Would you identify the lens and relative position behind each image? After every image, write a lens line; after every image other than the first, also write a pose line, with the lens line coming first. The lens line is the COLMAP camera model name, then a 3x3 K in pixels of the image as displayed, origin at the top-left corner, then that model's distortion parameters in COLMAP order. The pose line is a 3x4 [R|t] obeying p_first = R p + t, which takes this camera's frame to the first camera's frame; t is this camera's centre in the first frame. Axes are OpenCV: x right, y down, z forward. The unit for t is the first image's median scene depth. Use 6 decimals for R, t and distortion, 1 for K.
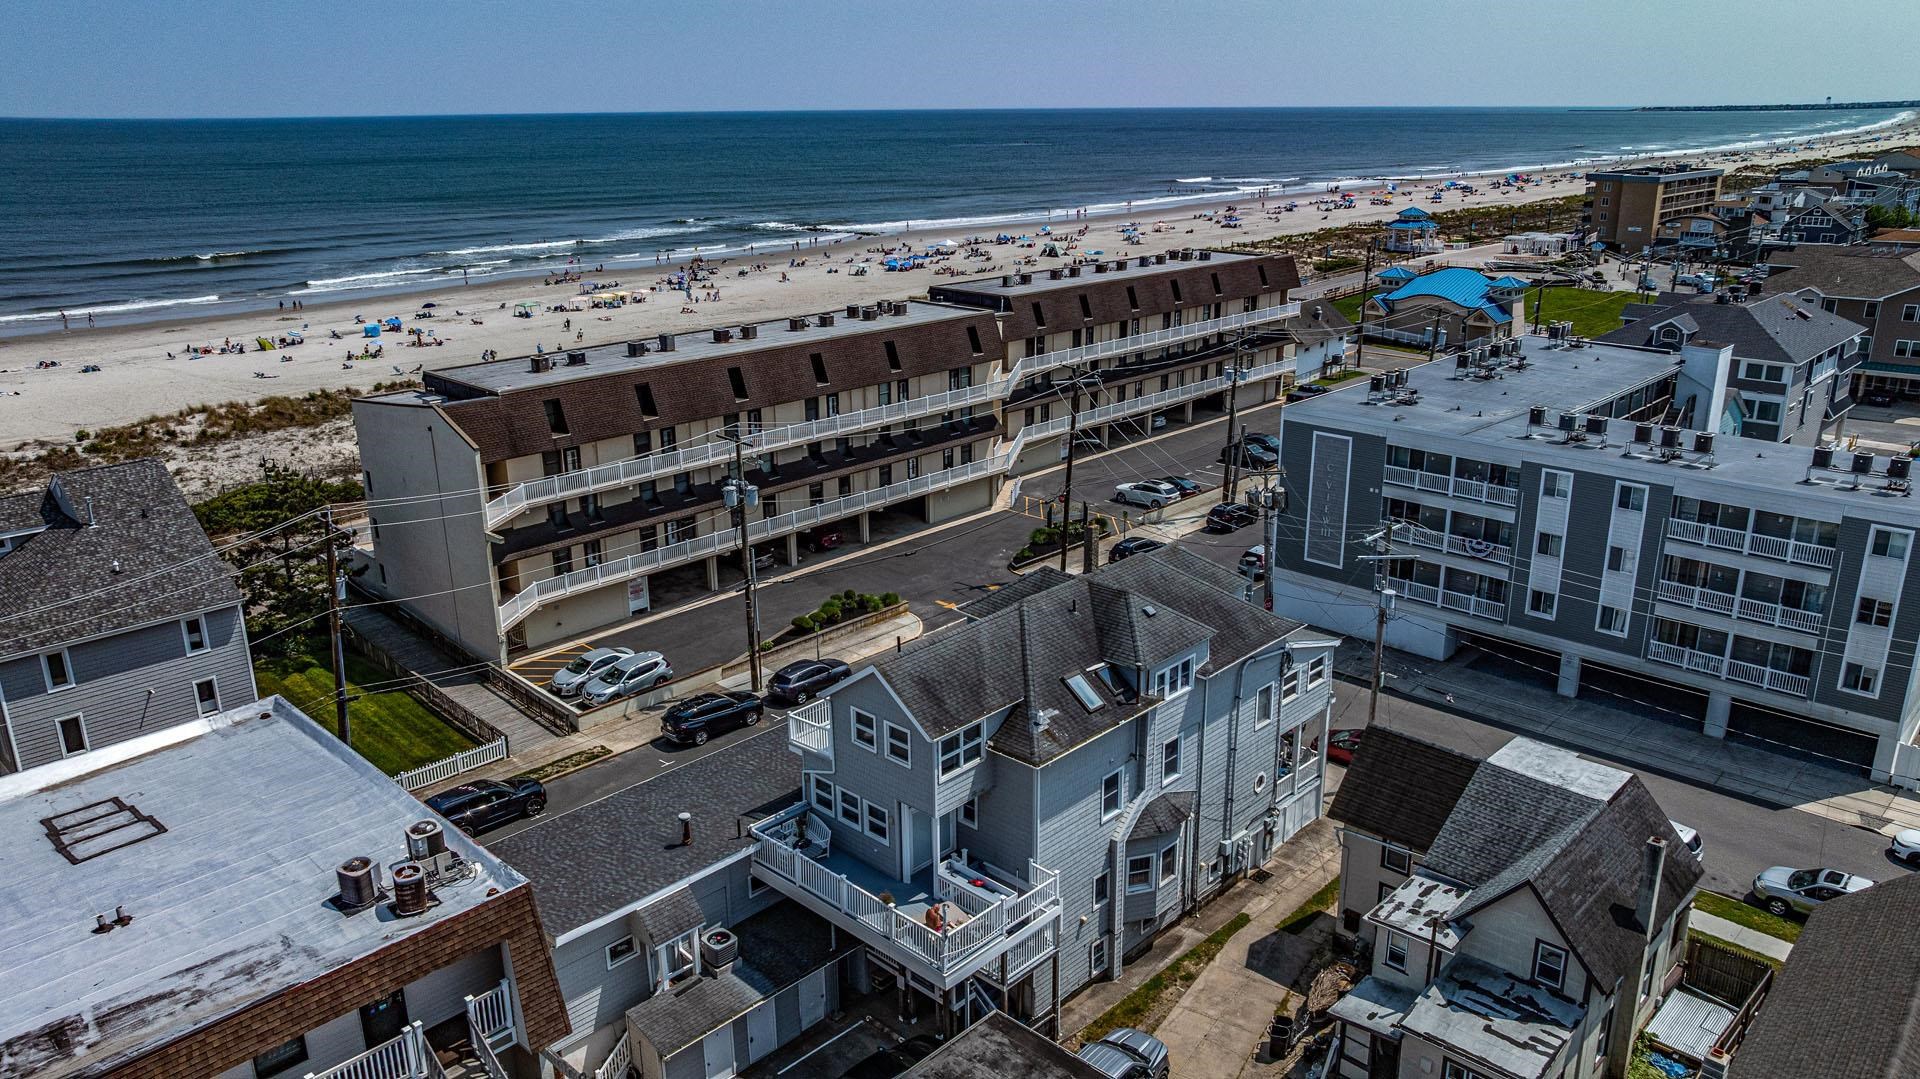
lens RADIAL K [[1334.4, 0, 971.6], [0, 1334.4, 546.4], [0, 0, 1]] dist [-0.021453, 0.005629]
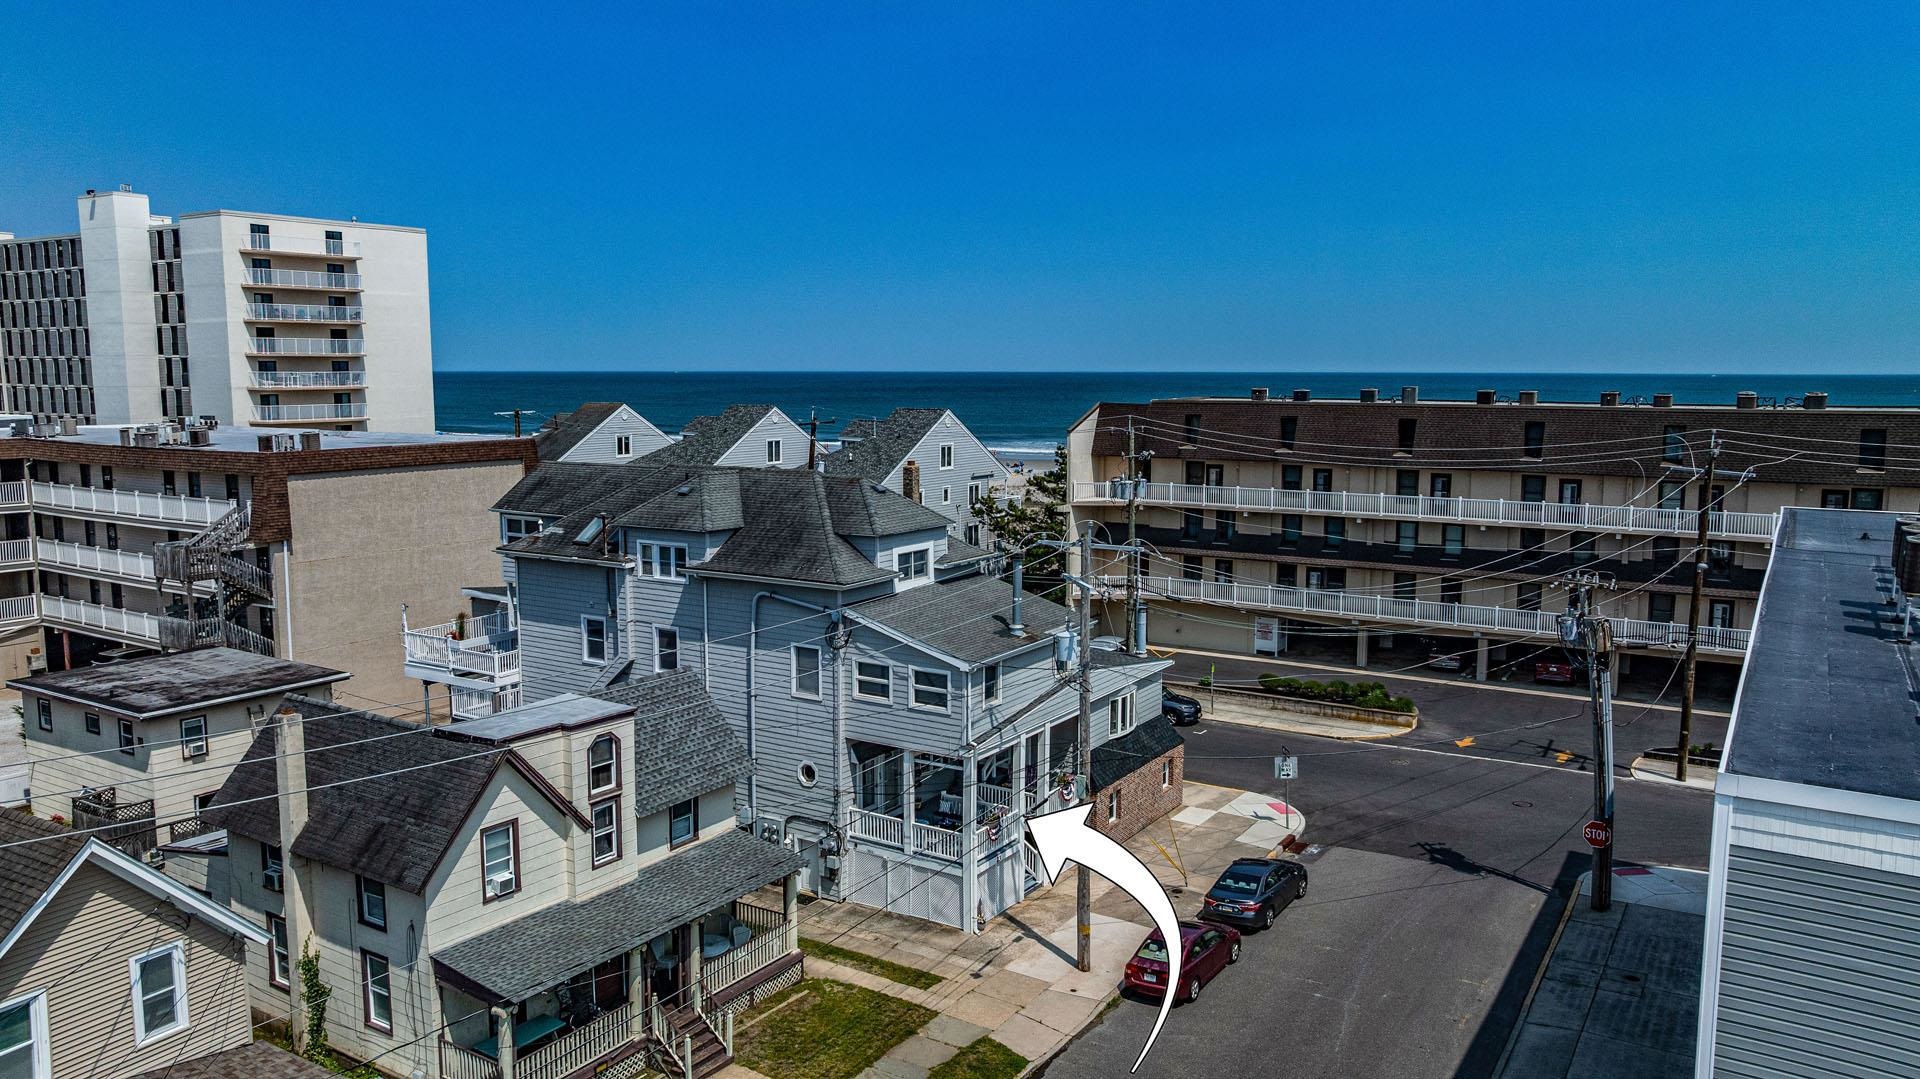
lens RADIAL K [[1350.7, 0, 960.0], [0, 1350.7, 539.5], [0, 0, 1]] dist [-0.035449, -0.002708]
pose [[0.194441, 0.130902, -0.972141, 0.742366], [-0.304883, 0.950034, 0.066944, -0.029194], [0.932330, 0.283372, 0.224636, 0.637259]]
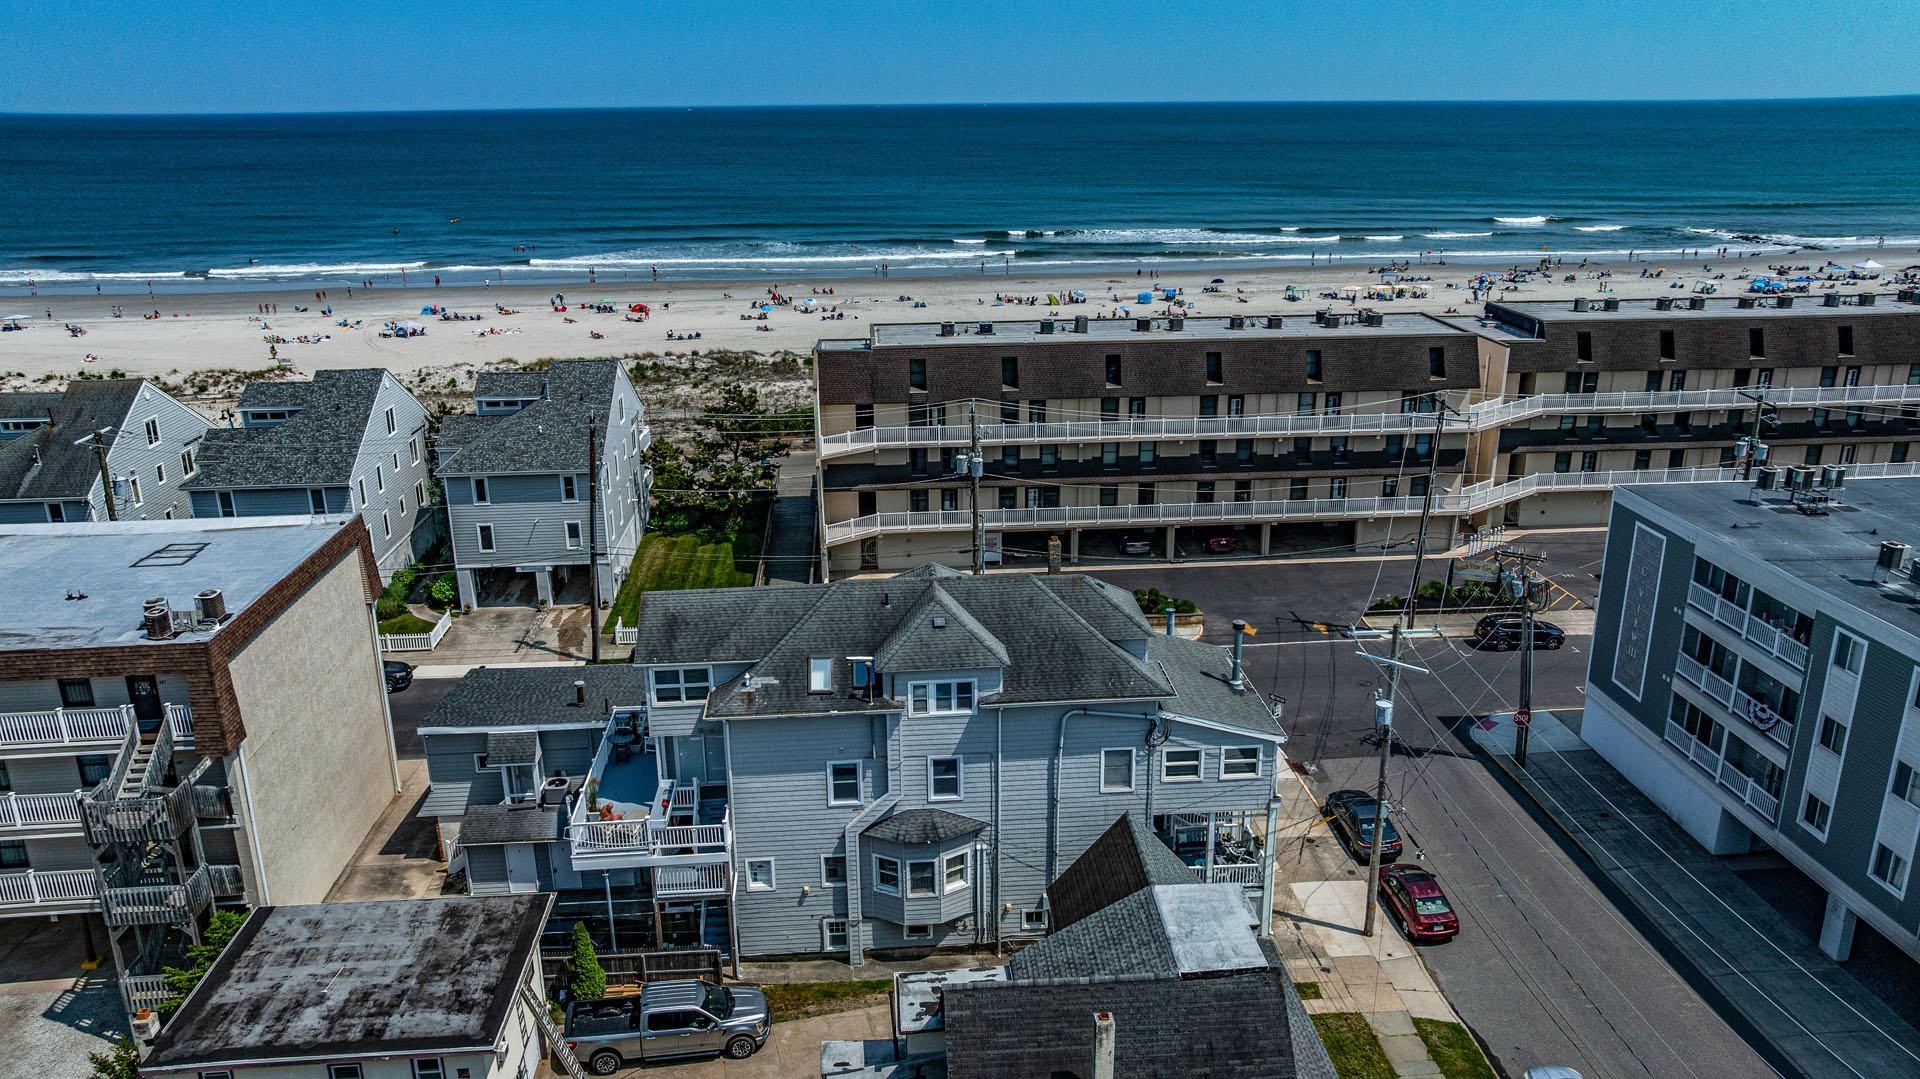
lens RADIAL K [[1334.4, 0, 971.6], [0, 1334.4, 546.4], [0, 0, 1]] dist [-0.021453, 0.005629]
pose [[0.744108, 0.210740, -0.633950, 0.498759], [-0.204683, 0.975223, 0.083938, -0.061226], [0.635931, 0.067300, 0.768806, 0.165942]]
